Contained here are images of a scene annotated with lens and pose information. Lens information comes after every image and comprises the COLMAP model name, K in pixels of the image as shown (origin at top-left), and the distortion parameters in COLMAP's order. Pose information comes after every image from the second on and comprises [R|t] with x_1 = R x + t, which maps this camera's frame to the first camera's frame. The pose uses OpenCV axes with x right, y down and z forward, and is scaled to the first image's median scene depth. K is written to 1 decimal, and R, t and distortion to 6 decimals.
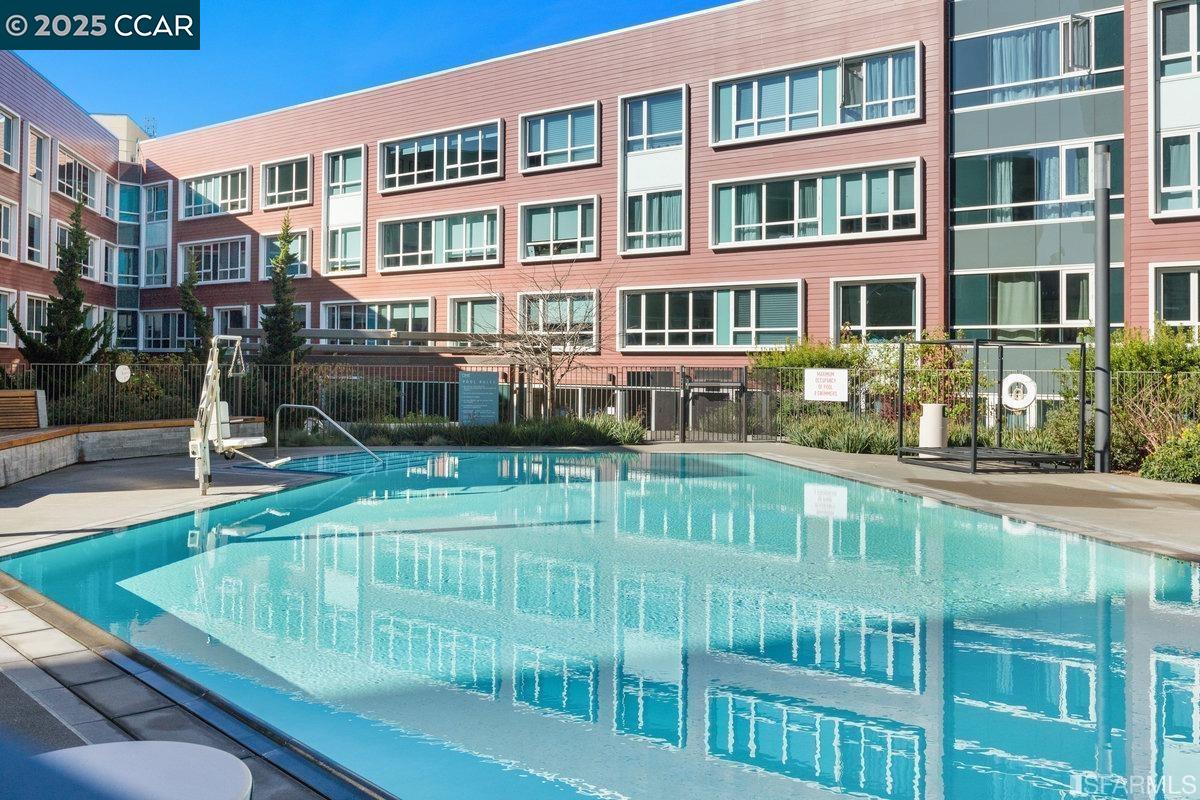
lens RADIAL K [[681.9, 0, 600.0], [0, 681.9, 351.6], [0, 0, 1]] dist [0.003568, 0.000701]
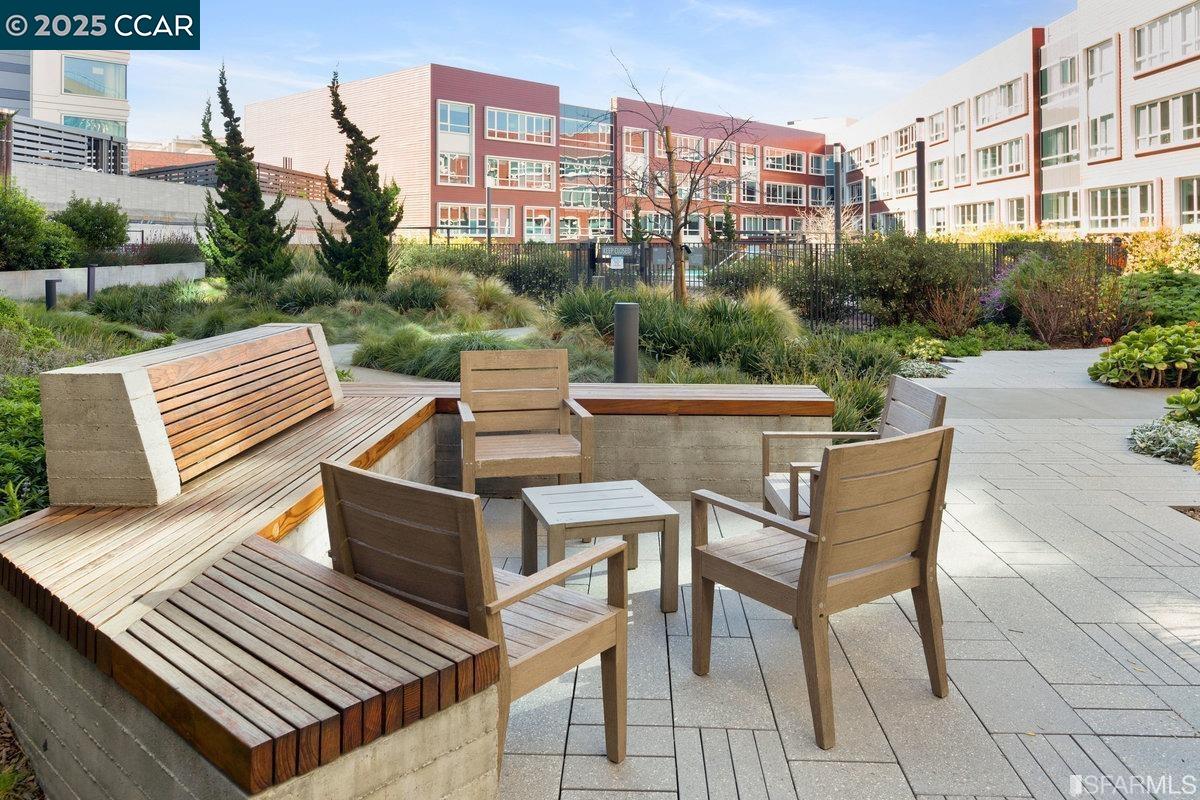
lens RADIAL K [[875.3, 0, 600.0], [0, 875.3, 400.0], [0, 0, 1]] dist [0.000324, 0.000477]
pose [[0.411245, 0.153523, -0.898503, 1.380958], [0.019034, 0.984053, 0.176852, 0.001157], [0.911326, -0.089831, 0.401765, -0.708137]]
